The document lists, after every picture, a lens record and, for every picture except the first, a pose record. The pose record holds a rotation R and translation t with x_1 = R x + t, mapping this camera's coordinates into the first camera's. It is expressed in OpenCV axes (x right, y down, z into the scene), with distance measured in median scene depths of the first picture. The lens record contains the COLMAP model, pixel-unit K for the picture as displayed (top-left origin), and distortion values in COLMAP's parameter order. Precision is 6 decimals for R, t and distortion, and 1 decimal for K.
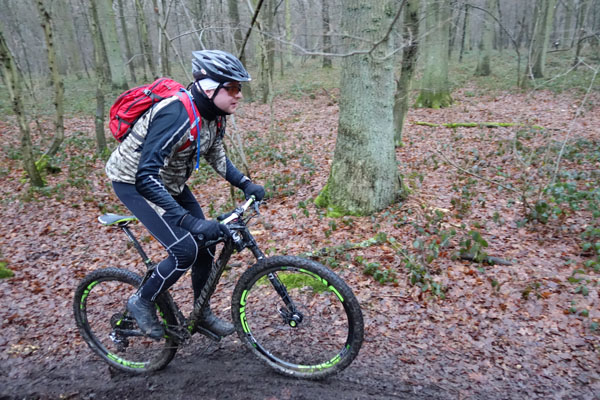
lens RADIAL K [[469.8, 0, 300.1], [0, 469.8, 201.7], [0, 0, 1]] dist [-0.000499, 0.000968]
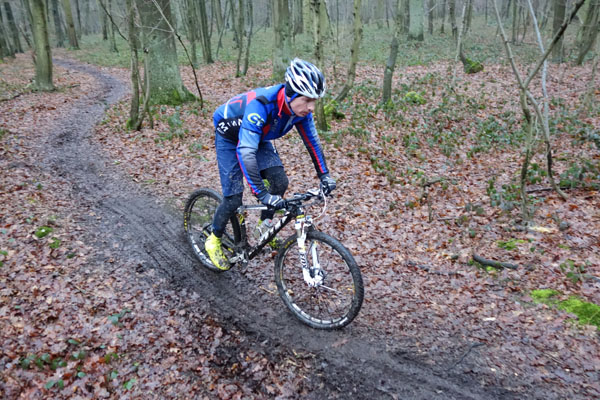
lens RADIAL K [[471.2, 0, 300.9], [0, 471.2, 200.3], [0, 0, 1]] dist [-0.000258, -0.000809]
pose [[0.834803, 0.217998, -0.505550, -0.040373], [-0.172156, 0.975580, 0.136403, -0.018494], [0.522940, -0.026836, 0.851947, 0.095972]]
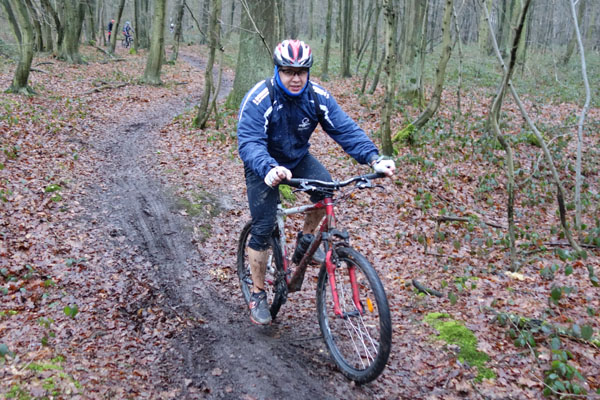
lens RADIAL K [[629.6, 0, 280.0], [0, 629.6, 189.4], [0, 0, 1]] dist [-0.003241, 0.003443]
pose [[0.584435, 0.275985, -0.763065, 0.346698], [-0.312518, 0.944397, 0.102210, -0.037231], [0.748845, 0.178736, 0.638189, 0.104969]]
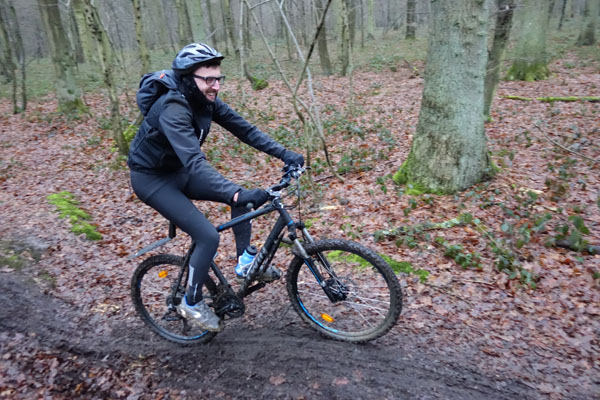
lens RADIAL K [[470.3, 0, 300.3], [0, 470.3, 201.0], [0, 0, 1]] dist [0.002469, -0.002145]
pose [[0.986959, 0.039132, -0.156140, -0.004089], [-0.031093, 0.998078, 0.053605, 0.001548], [0.157938, -0.048051, 0.986279, 0.022510]]
